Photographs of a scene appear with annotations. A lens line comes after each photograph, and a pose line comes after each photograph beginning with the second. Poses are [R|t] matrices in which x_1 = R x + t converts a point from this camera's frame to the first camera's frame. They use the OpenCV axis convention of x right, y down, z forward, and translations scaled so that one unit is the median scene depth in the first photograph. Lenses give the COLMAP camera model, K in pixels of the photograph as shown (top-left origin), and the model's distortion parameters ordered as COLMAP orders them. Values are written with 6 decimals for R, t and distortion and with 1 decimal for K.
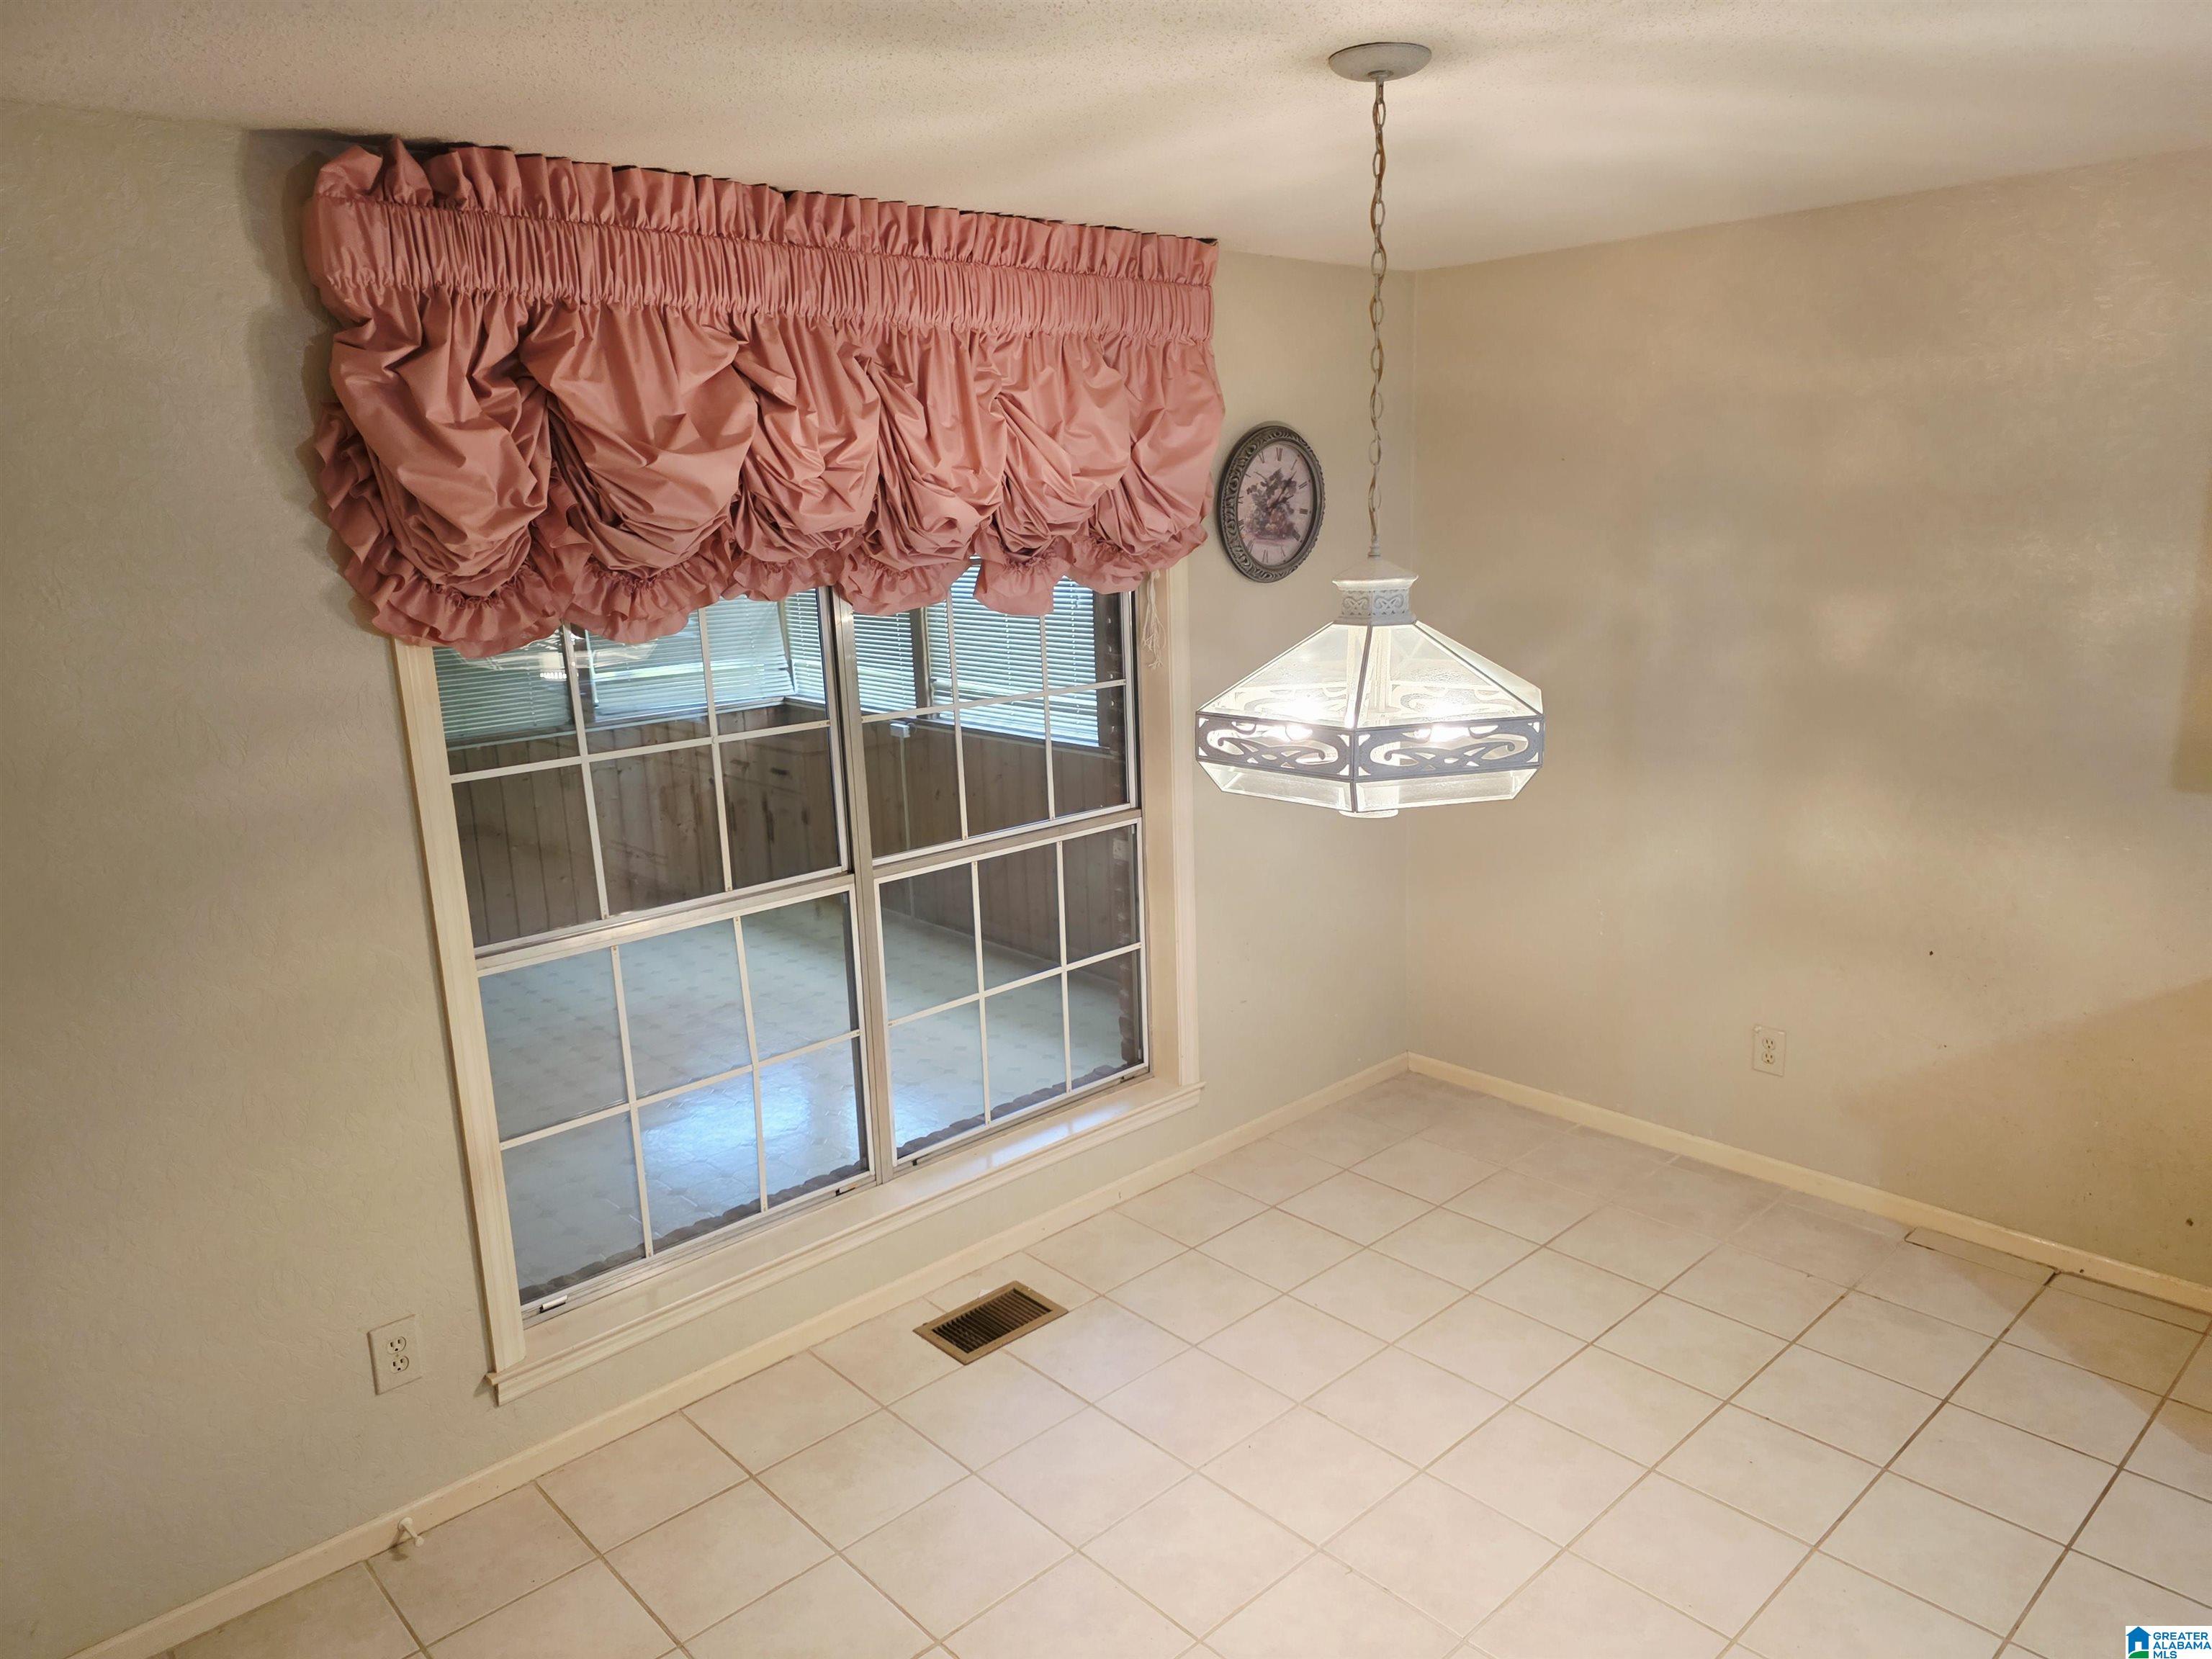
lens RADIAL K [[1489.6, 0, 1106.2], [0, 1489.6, 831.5], [0, 0, 1]] dist [0.055805, -0.052897]
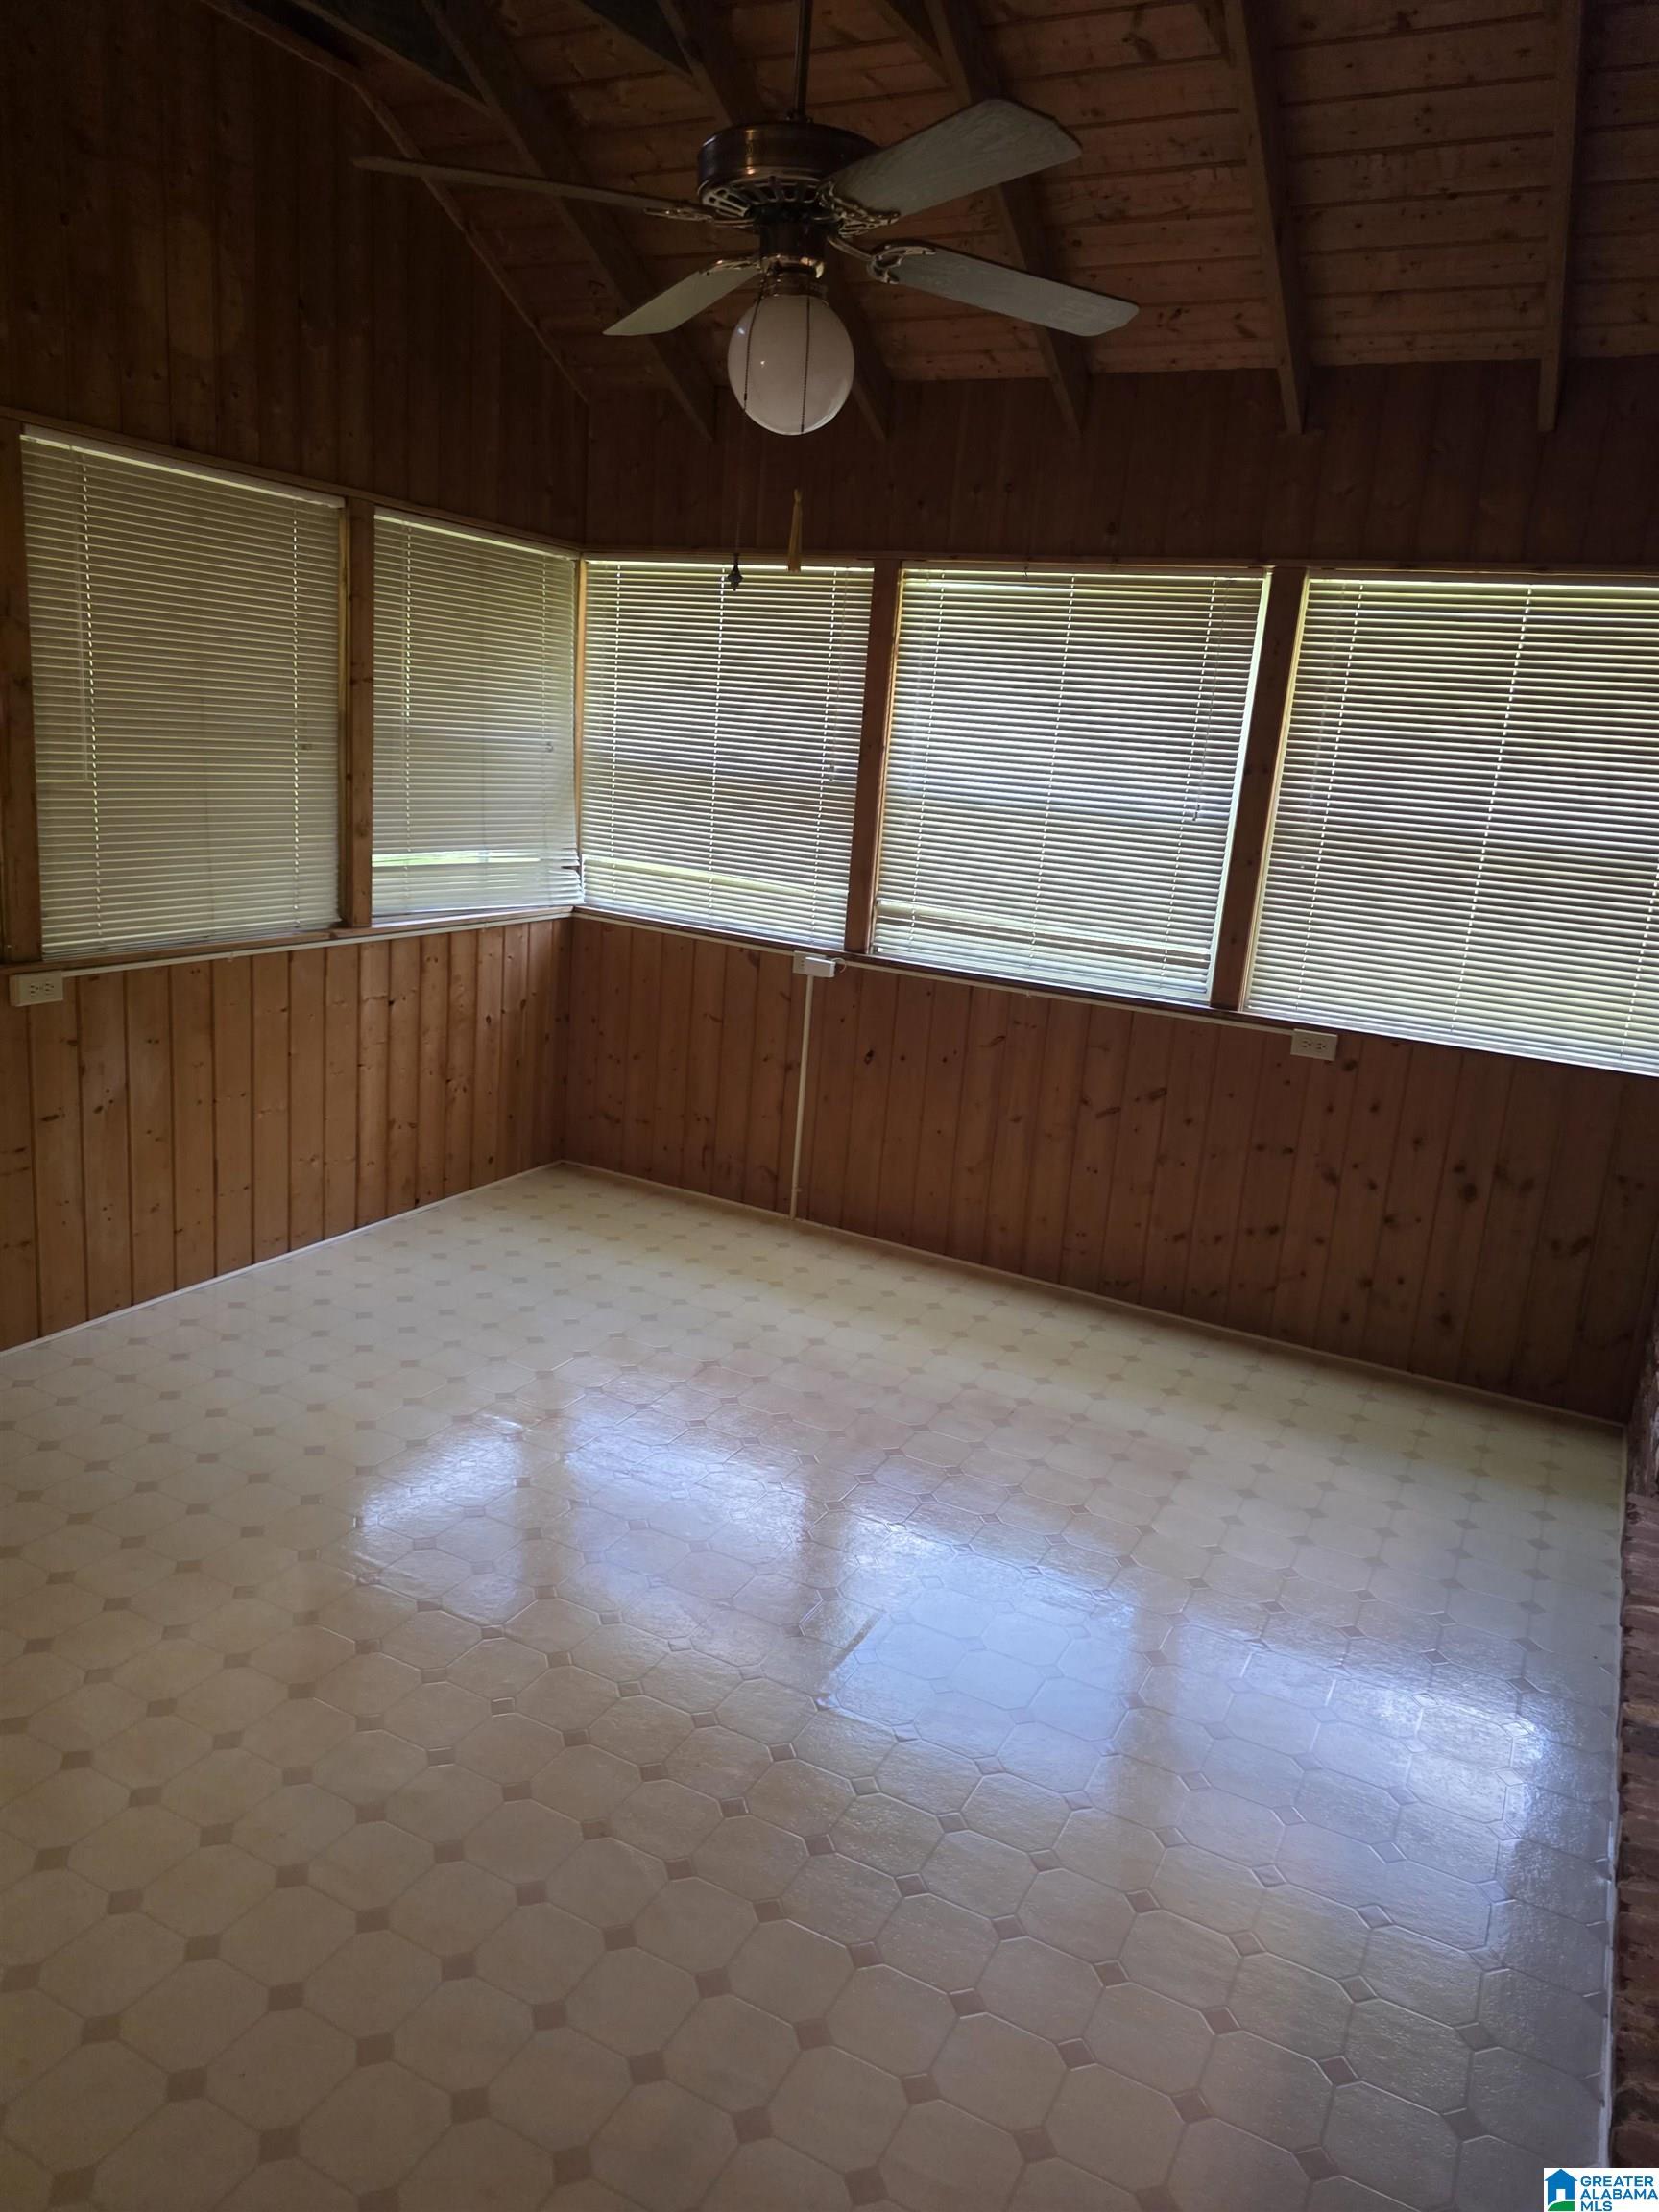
lens RADIAL K [[1489.6, 0, 832.5], [0, 1489.6, 1089.5], [0, 0, 1]] dist [0.055805, -0.052897]
pose [[0.941750, 0.027508, 0.335187, -0.374235], [-0.034616, 0.999284, 0.015250, -0.018374], [-0.334528, -0.025964, 0.942028, 0.302443]]
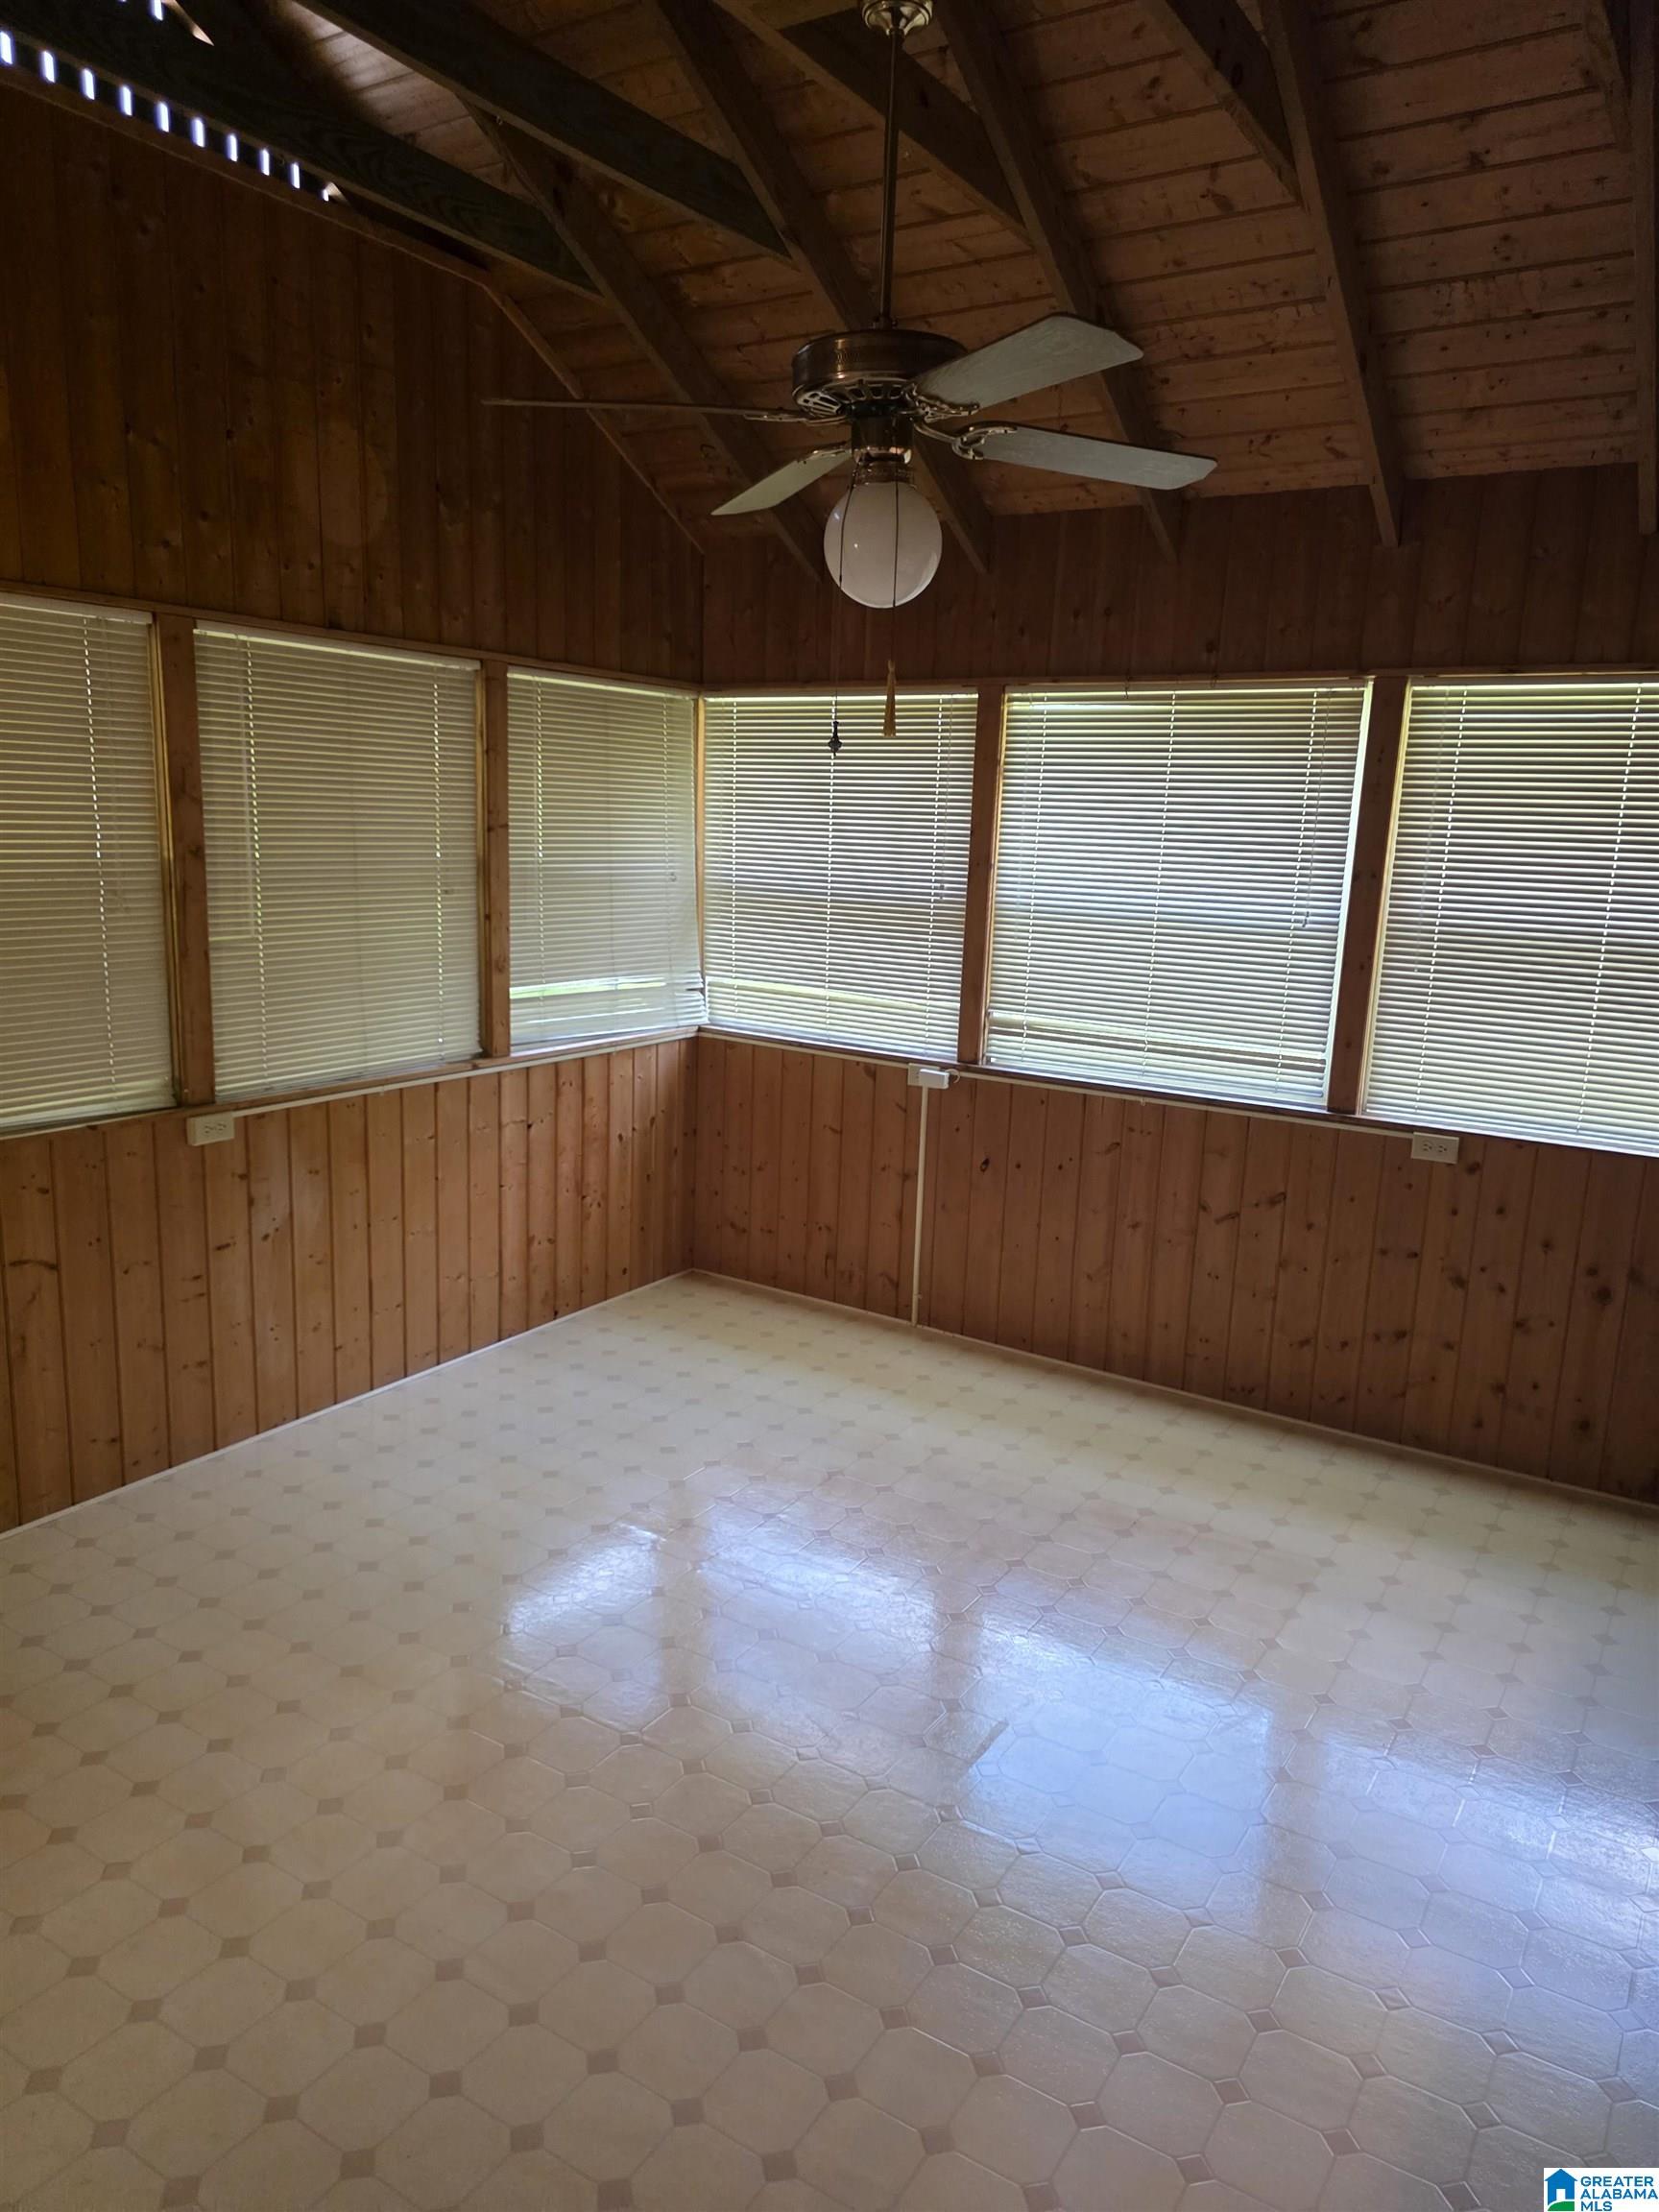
lens RADIAL K [[1489.6, 0, 817.6], [0, 1489.6, 1128.3], [0, 0, 1]] dist [0.055805, -0.052897]
pose [[0.970320, 0.014409, 0.241396, -0.374661], [-0.010735, 0.999806, -0.016530, -0.029406], [-0.241587, 0.013448, 0.970286, 0.282313]]
